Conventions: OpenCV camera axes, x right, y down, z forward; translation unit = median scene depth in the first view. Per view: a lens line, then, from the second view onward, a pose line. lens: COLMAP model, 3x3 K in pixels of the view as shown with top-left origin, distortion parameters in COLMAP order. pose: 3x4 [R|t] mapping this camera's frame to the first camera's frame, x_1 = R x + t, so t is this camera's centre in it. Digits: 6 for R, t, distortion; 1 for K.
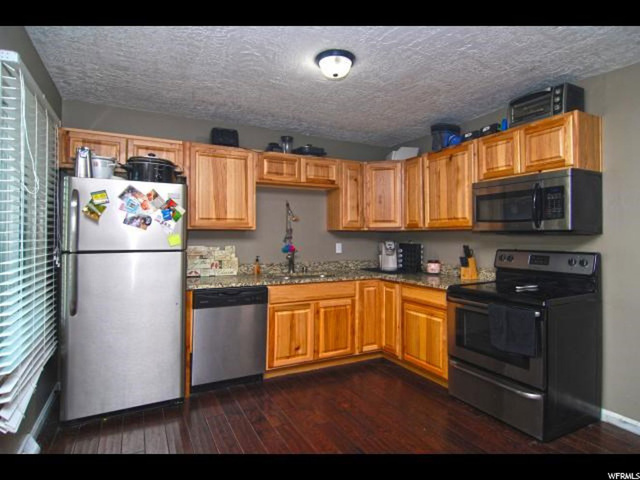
lens RADIAL K [[353.5, 0, 319.1], [0, 353.5, 232.1], [0, 0, 1]] dist [-0.000185, 0.000015]
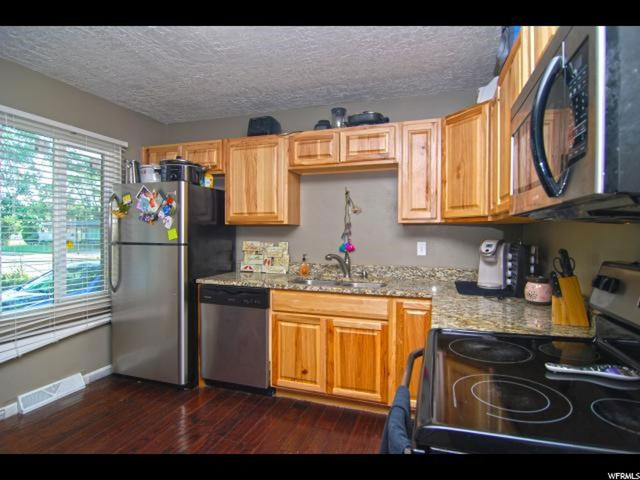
lens RADIAL K [[353.5, 0, 319.1], [0, 353.5, 232.1], [0, 0, 1]] dist [-0.000185, 0.000015]
pose [[0.696756, -0.001920, -0.717306, 0.504478], [0.004743, 0.999987, 0.001930, 0.011974], [0.717293, -0.004747, 0.696756, 0.443825]]
